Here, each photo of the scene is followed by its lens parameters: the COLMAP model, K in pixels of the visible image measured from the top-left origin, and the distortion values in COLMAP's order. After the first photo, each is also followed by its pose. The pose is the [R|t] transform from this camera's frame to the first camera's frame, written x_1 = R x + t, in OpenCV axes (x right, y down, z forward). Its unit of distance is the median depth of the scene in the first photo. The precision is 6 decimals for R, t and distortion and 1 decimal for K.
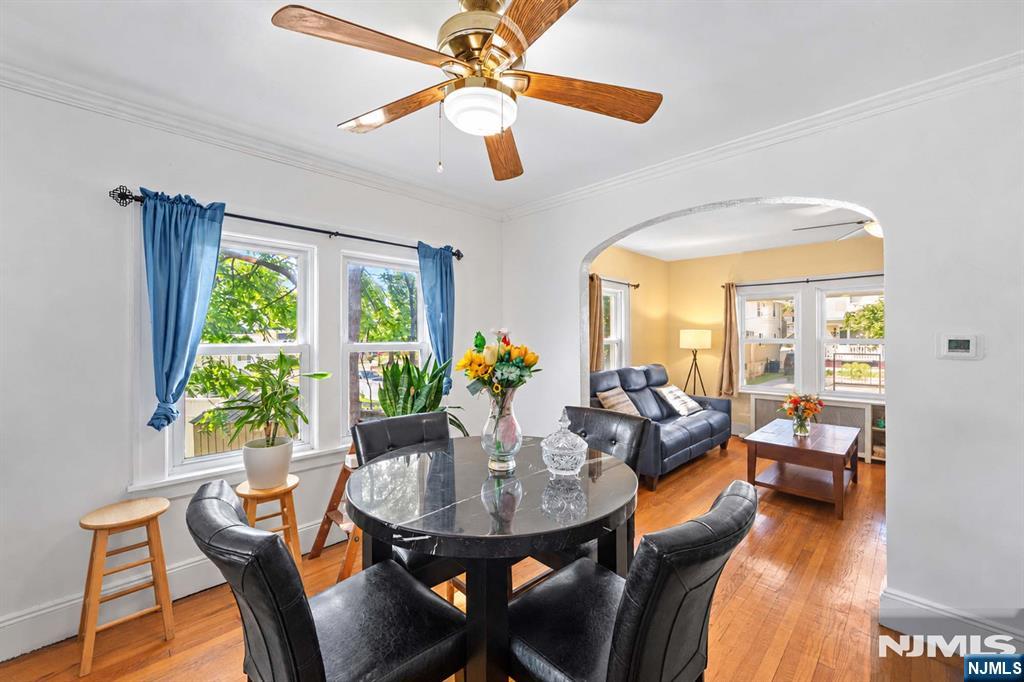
lens RADIAL K [[406.4, 0, 515.0], [0, 406.4, 335.9], [0, 0, 1]] dist [-0.000230, -0.000031]
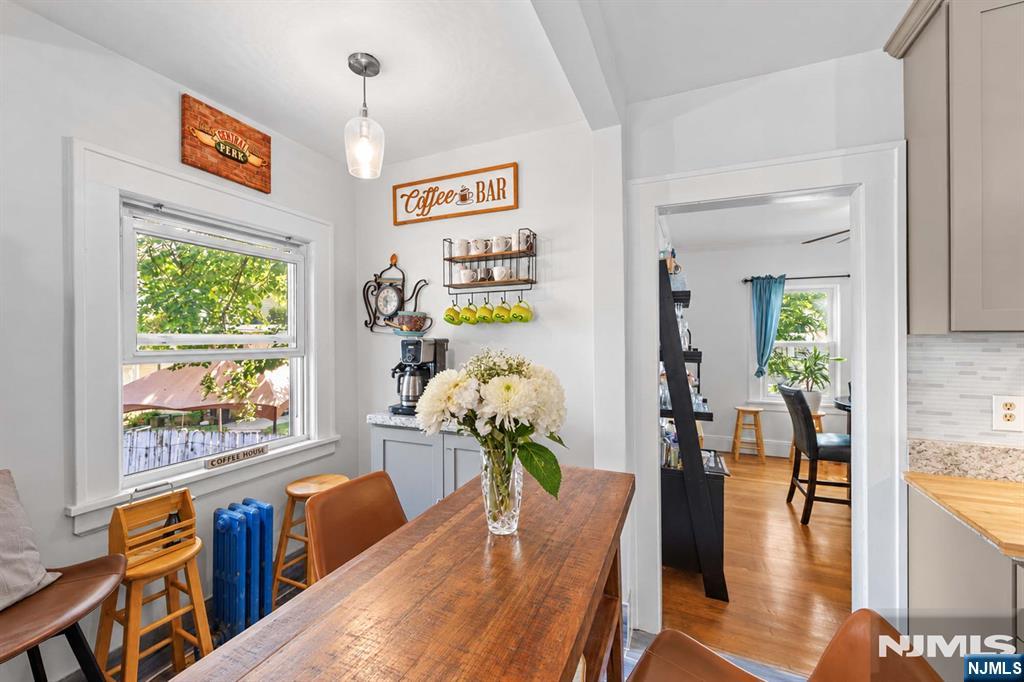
lens RADIAL K [[406.4, 0, 515.0], [0, 406.4, 335.9], [0, 0, 1]] dist [-0.000230, -0.000031]
pose [[0.359687, -0.000197, -0.933073, 0.689071], [0.005514, 0.999983, 0.001915, -0.018282], [0.933057, -0.005834, 0.359682, -0.986332]]
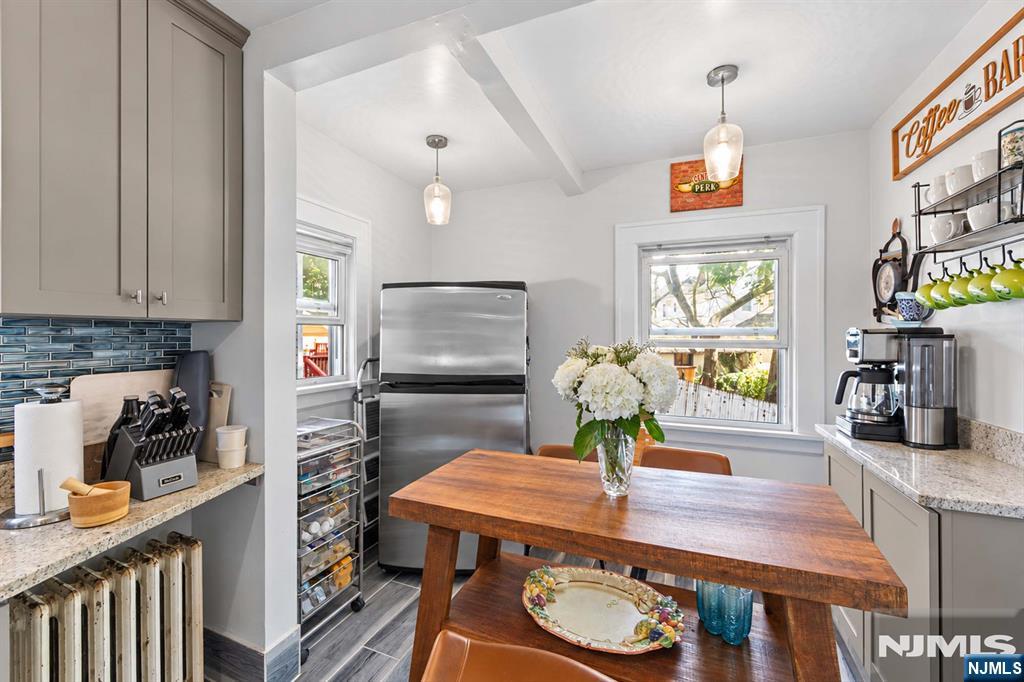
lens RADIAL K [[406.4, 0, 515.0], [0, 406.4, 335.9], [0, 0, 1]] dist [-0.000230, -0.000031]
pose [[-0.921911, 0.008730, -0.387303, 0.592329], [0.008834, 0.999960, 0.001512, -0.008049], [0.387301, -0.002028, -0.921951, -0.433180]]
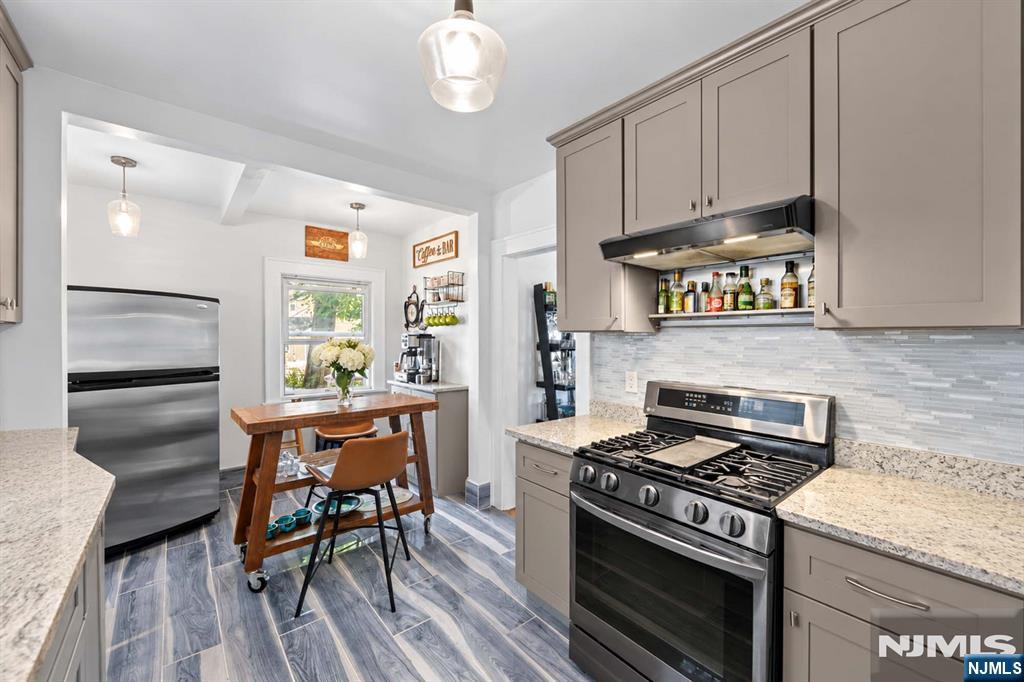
lens RADIAL K [[406.4, 0, 515.0], [0, 406.4, 335.9], [0, 0, 1]] dist [-0.000230, -0.000031]
pose [[-0.089416, 0.006531, -0.995973, 1.381747], [0.002818, 0.999976, 0.006304, -0.014743], [0.995990, -0.002243, -0.089432, -0.266124]]
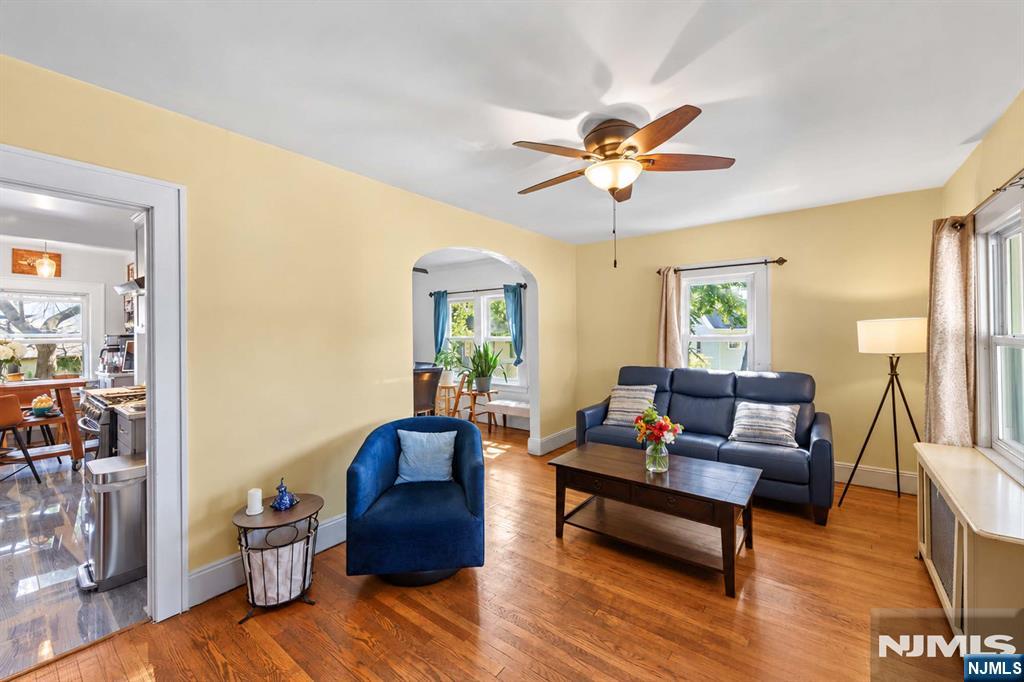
lens RADIAL K [[412.3, 0, 512.7], [0, 412.3, 333.4], [0, 0, 1]] dist [-0.000563, -0.000034]
pose [[0.120115, 0.001108, -0.992759, 2.211617], [0.008549, 0.999961, 0.002150, -0.005687], [0.992723, -0.008746, 0.120101, 1.038025]]
